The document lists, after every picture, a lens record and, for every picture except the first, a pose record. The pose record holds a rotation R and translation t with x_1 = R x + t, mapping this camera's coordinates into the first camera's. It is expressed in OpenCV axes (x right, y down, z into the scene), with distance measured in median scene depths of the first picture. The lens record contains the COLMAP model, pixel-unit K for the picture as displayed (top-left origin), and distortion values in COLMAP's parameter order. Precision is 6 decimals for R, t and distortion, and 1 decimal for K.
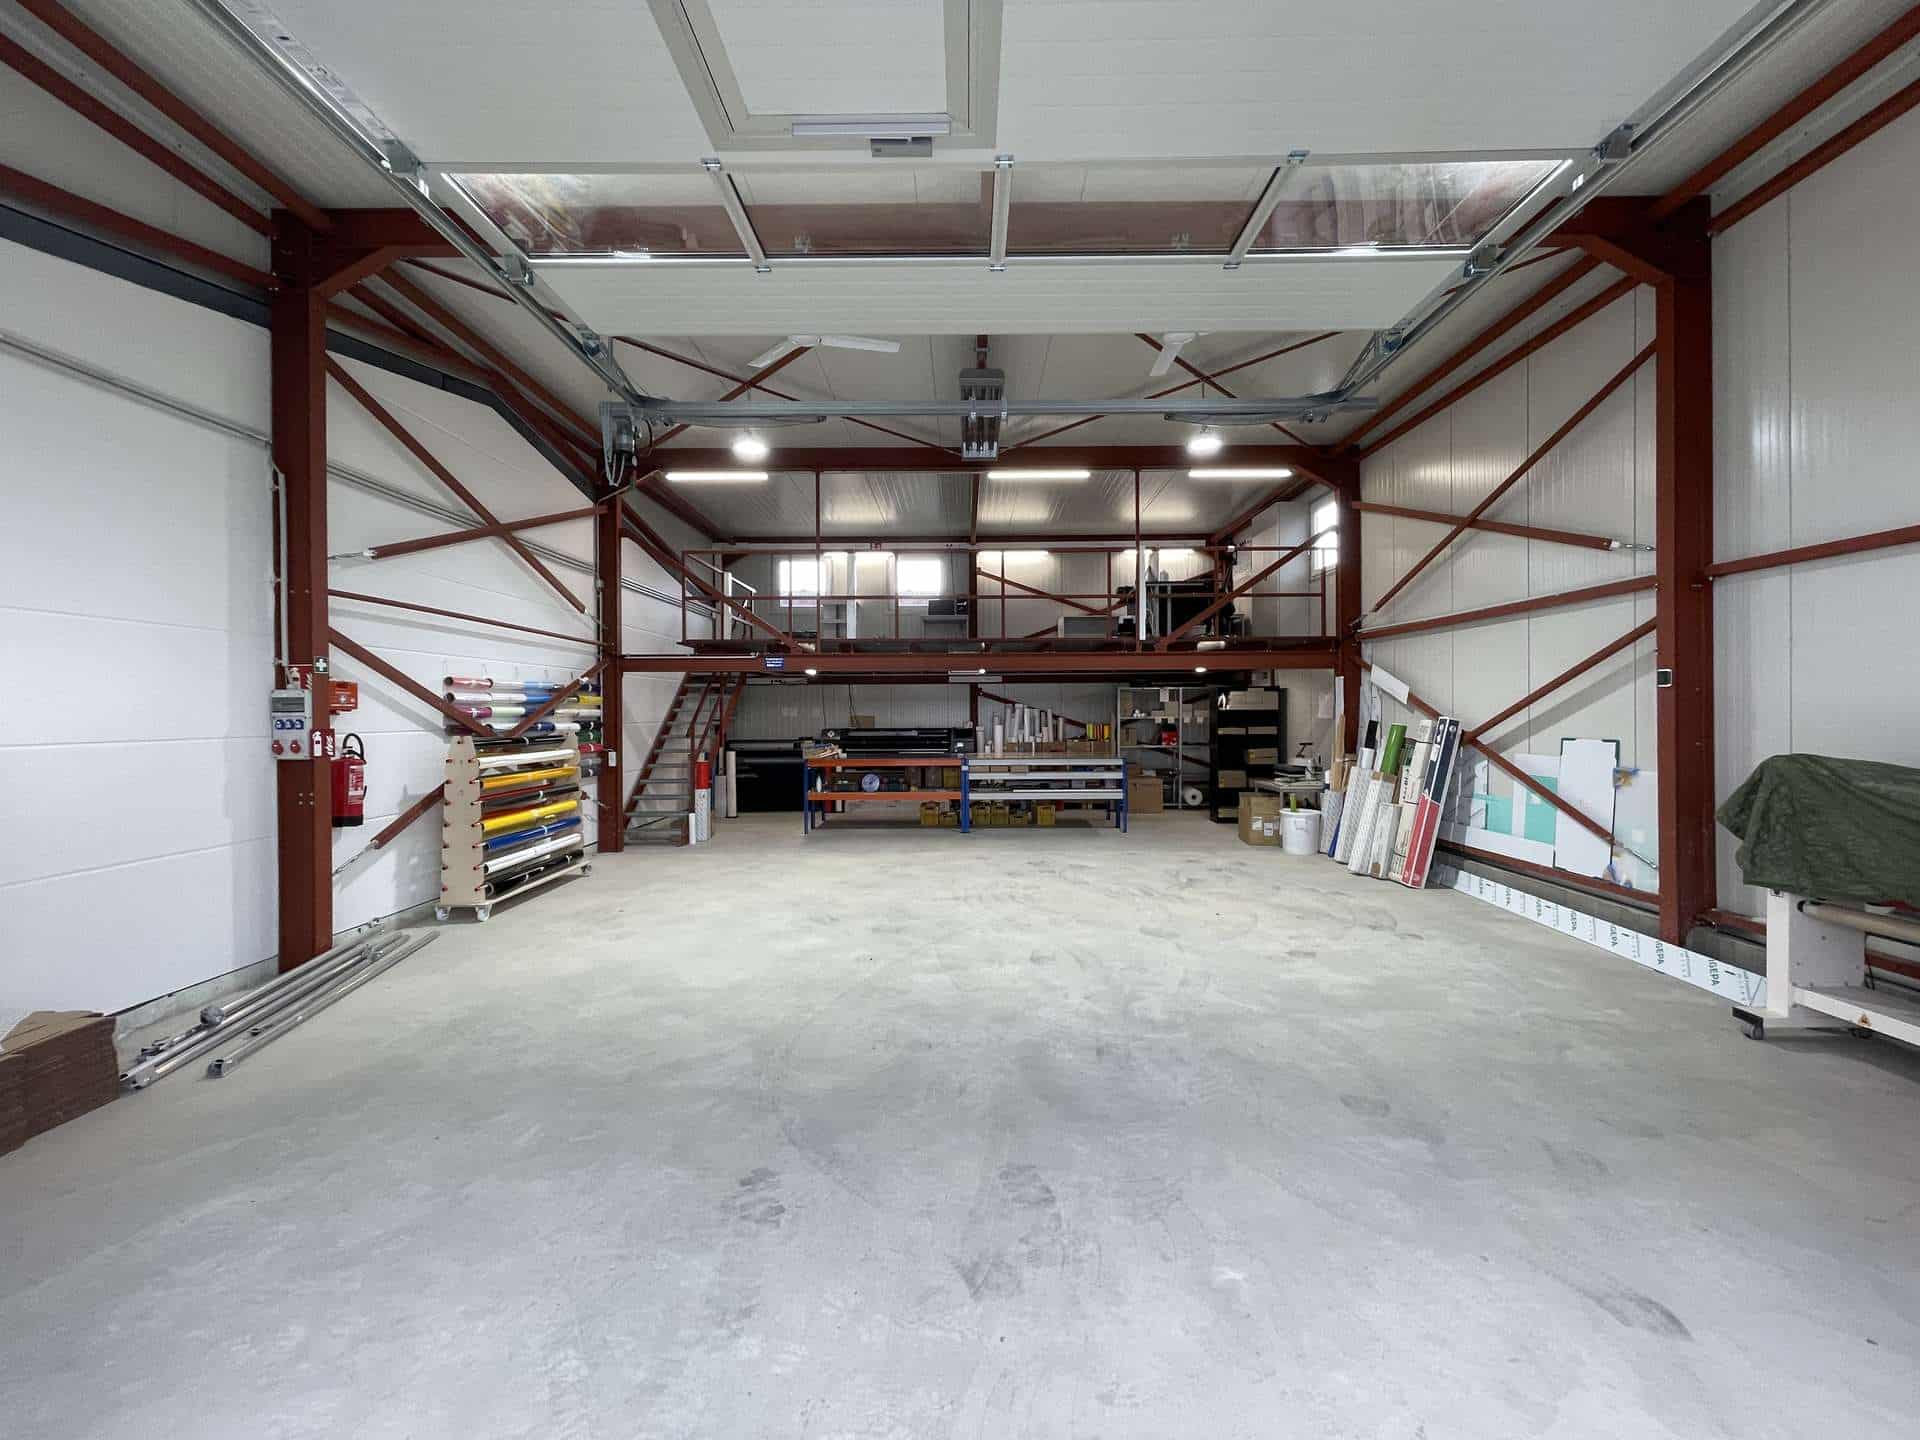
lens RADIAL K [[779.5, 0, 961.8], [0, 779.5, 710.0], [0, 0, 1]] dist [-0.003274, 0.001246]
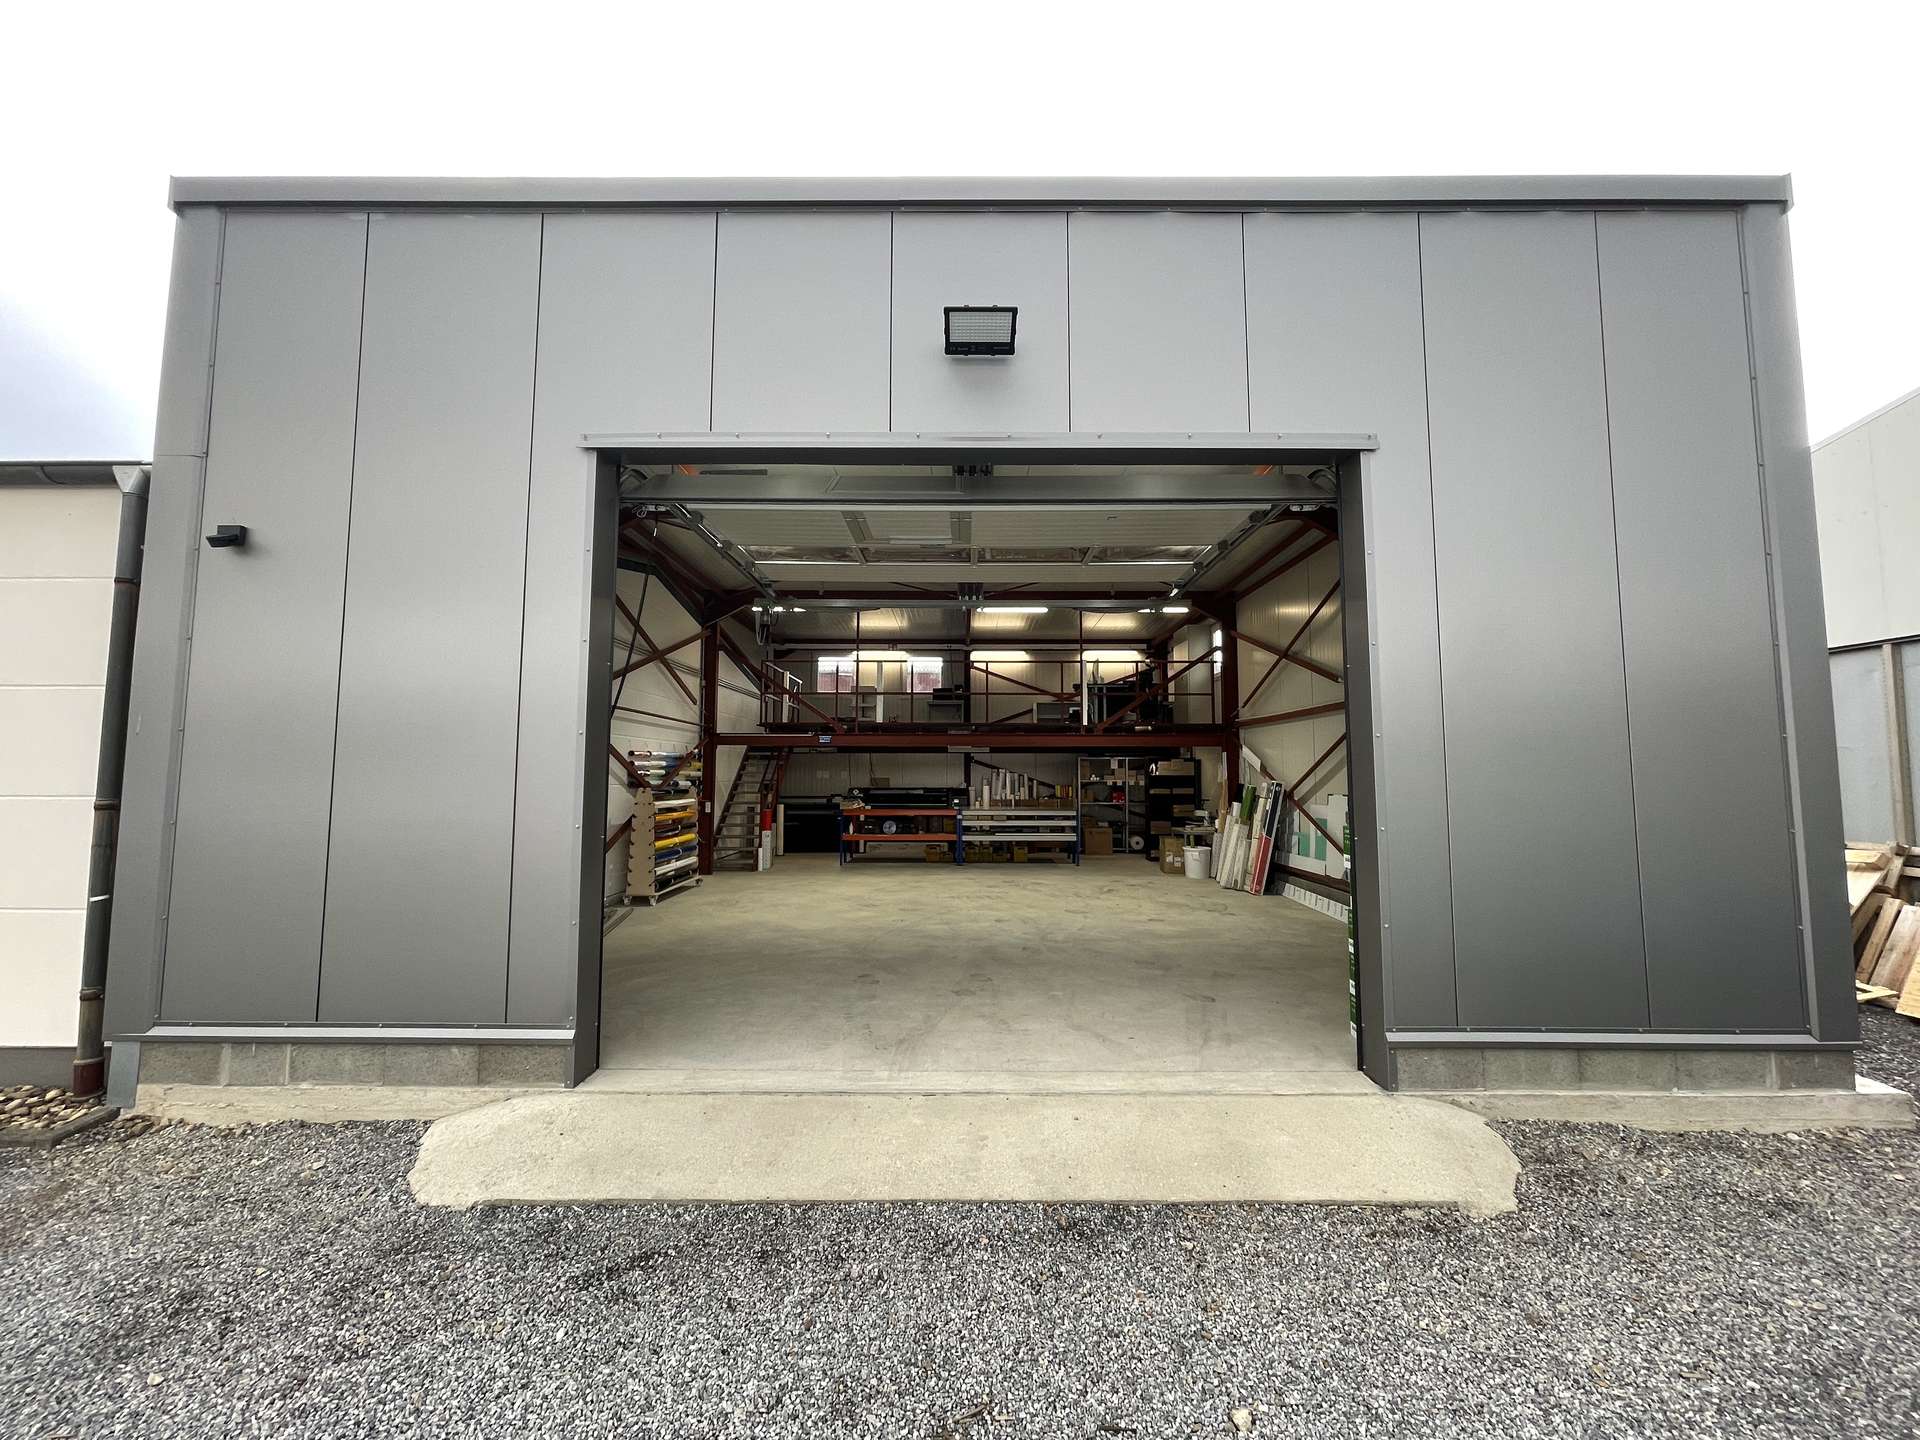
lens RADIAL K [[779.5, 0, 961.0], [0, 779.5, 705.9], [0, 0, 1]] dist [-0.003274, 0.001246]
pose [[0.999975, 0.007085, 0.000856, 0.004844], [-0.006984, 0.996202, -0.086797, 0.000029], [-0.001468, 0.086789, 0.996226, -0.422908]]
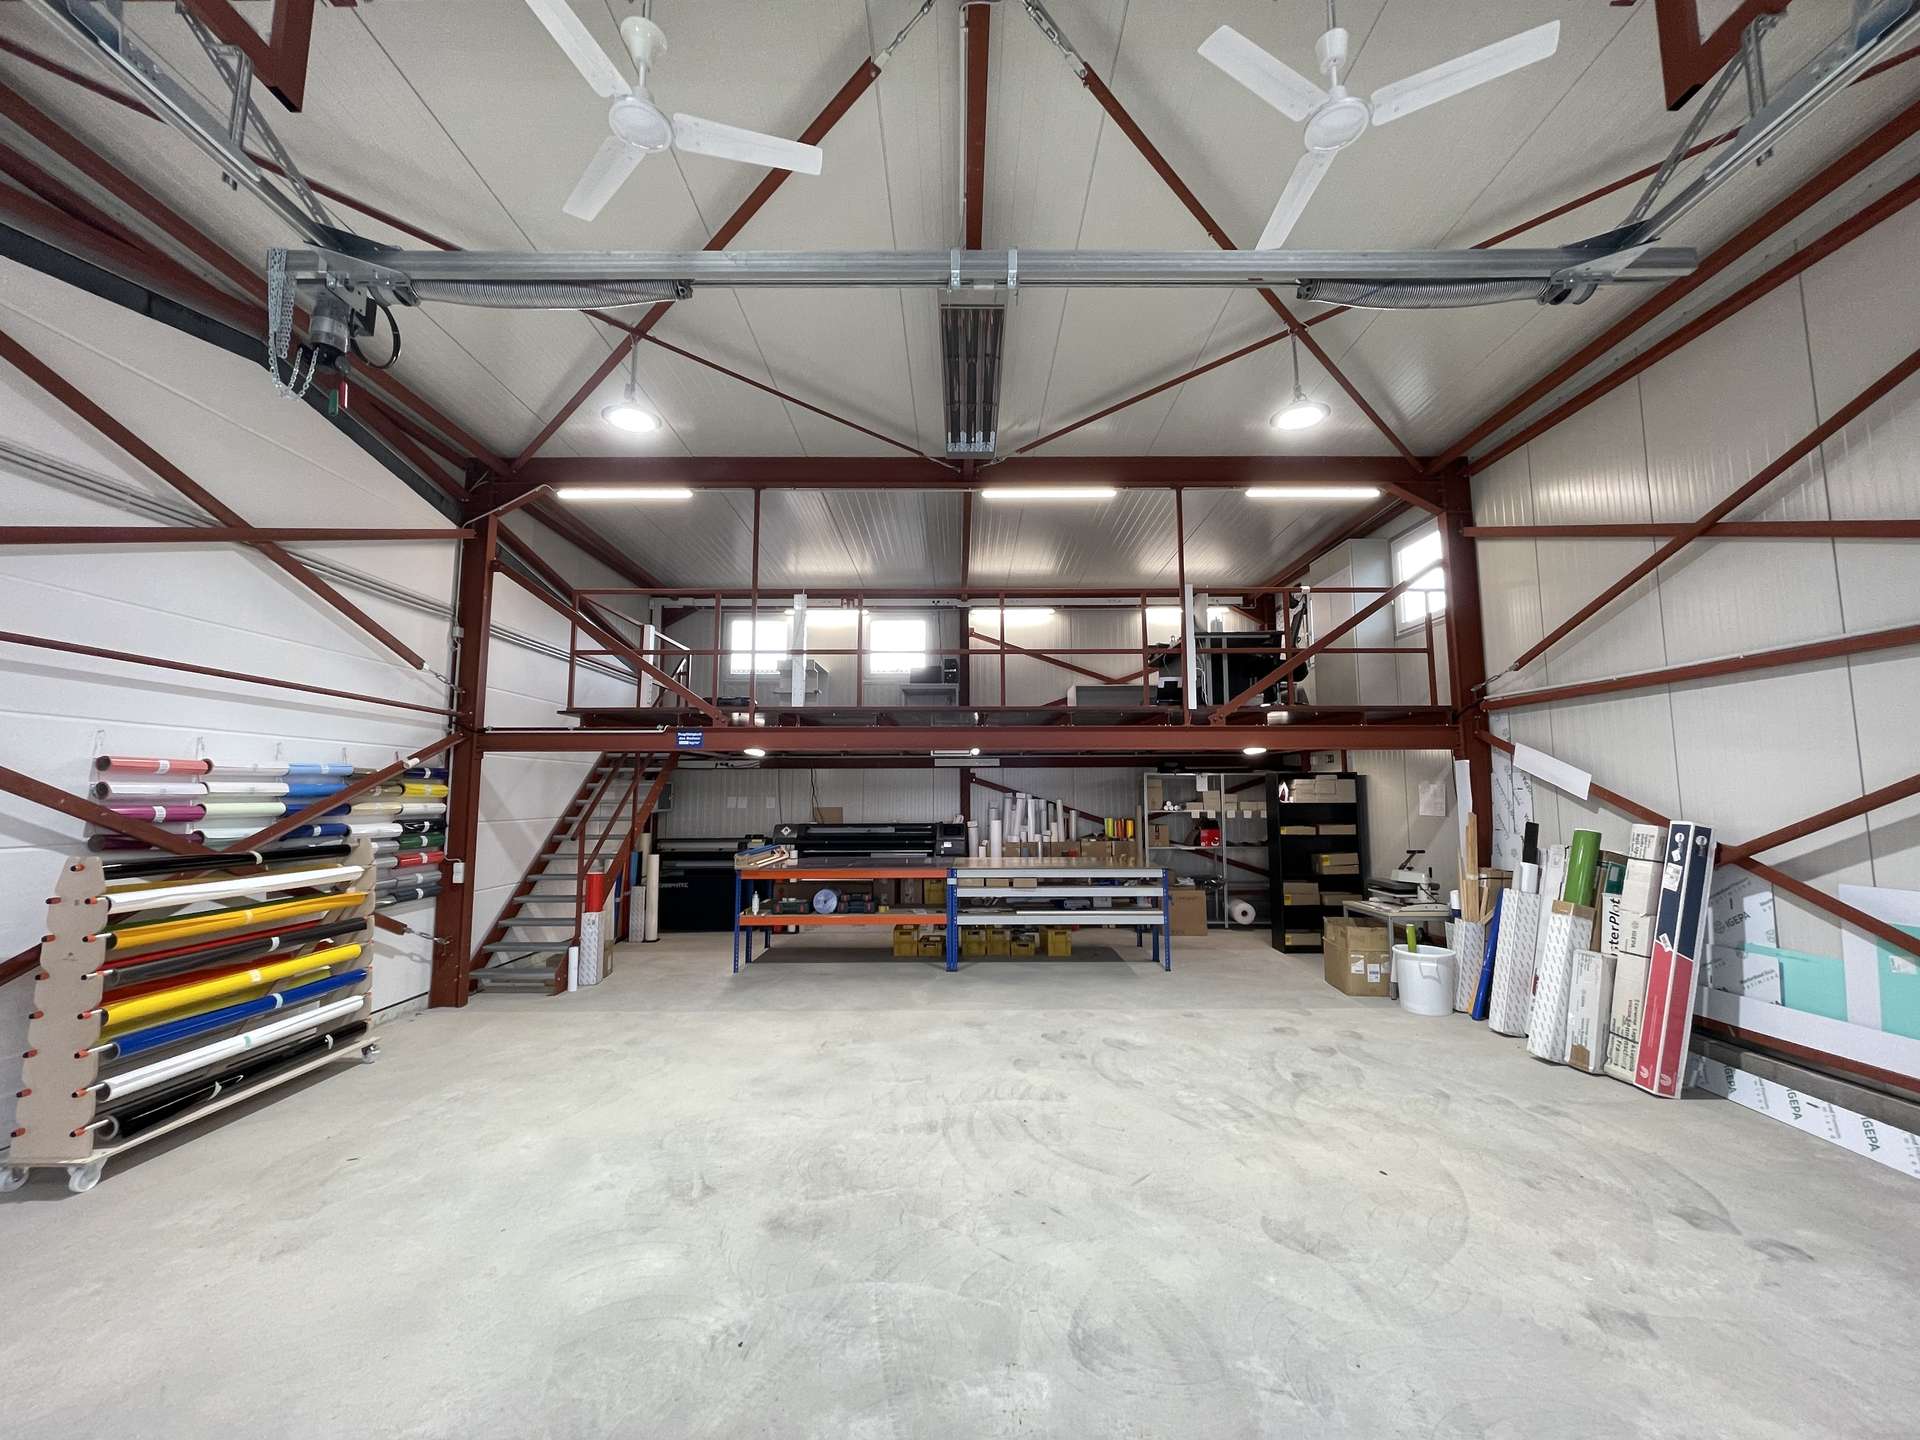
lens RADIAL K [[779.5, 0, 964.0], [0, 779.5, 707.0], [0, 0, 1]] dist [-0.003274, 0.001246]
pose [[0.999946, 0.002995, 0.009919, 0.008870], [-0.001872, 0.993785, -0.111299, -0.009903], [-0.010191, 0.111274, 0.993737, 0.275272]]
